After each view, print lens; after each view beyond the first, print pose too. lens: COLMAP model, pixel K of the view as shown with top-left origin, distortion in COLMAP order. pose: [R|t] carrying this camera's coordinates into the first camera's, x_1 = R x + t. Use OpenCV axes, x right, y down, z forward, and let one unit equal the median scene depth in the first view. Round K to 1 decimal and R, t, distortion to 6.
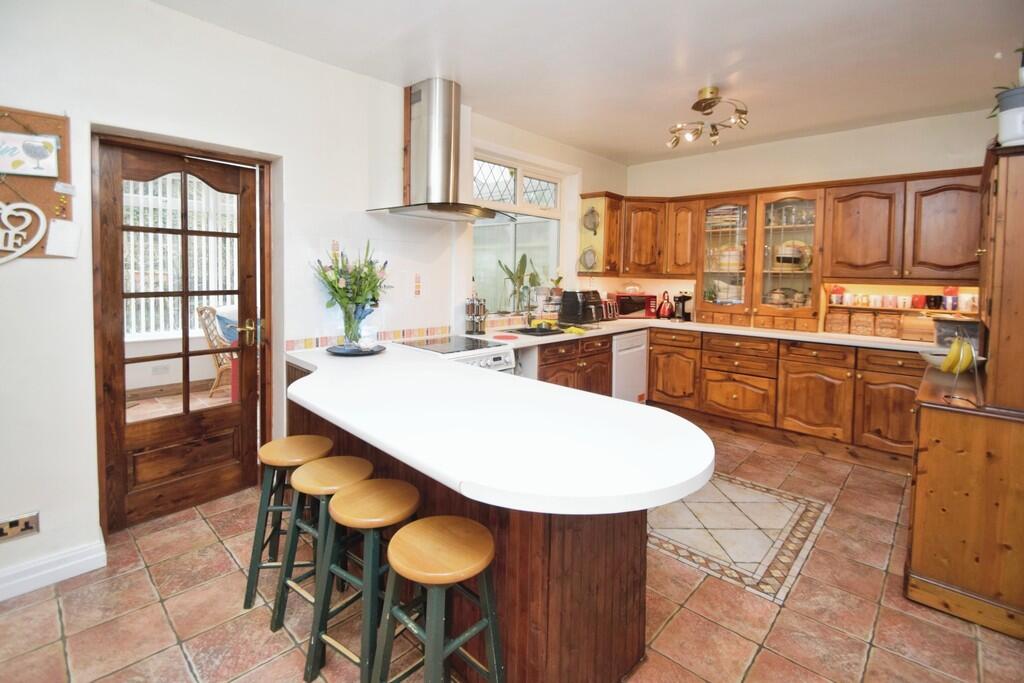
lens RADIAL K [[475.7, 0, 471.0], [0, 475.7, 284.6], [0, 0, 1]] dist [0.003584, -0.006423]
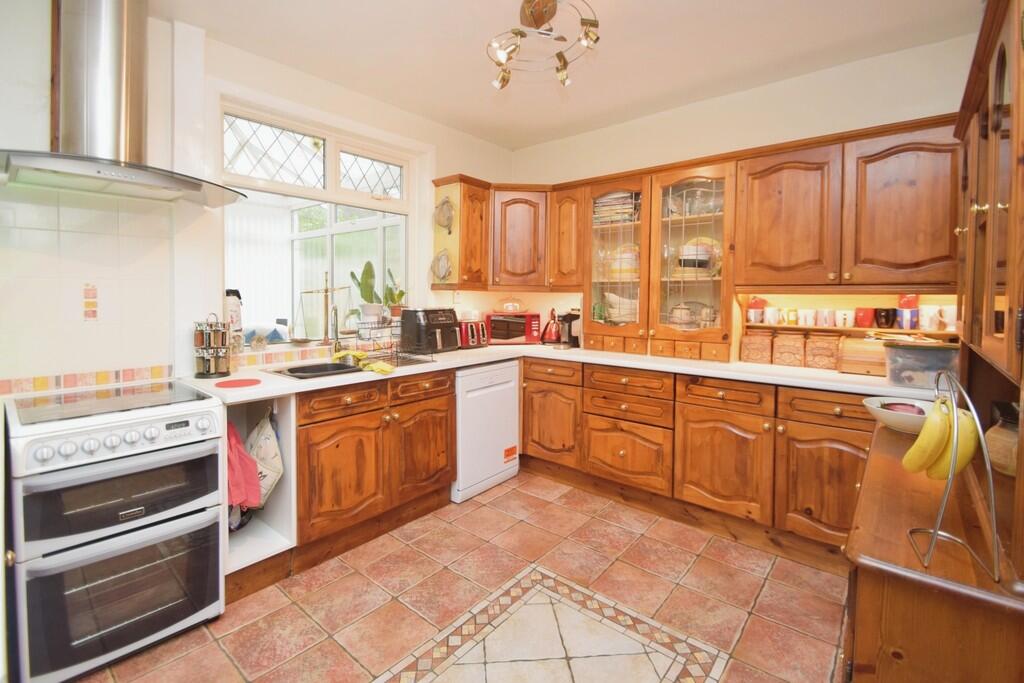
lens RADIAL K [[475.7, 0, 465.9], [0, 475.7, 304.9], [0, 0, 1]] dist [0.003584, -0.006423]
pose [[0.998627, -0.012442, 0.050876, 0.305734], [0.012582, 0.999918, -0.002420, 0.010916], [-0.050842, 0.003057, 0.998702, 0.313991]]
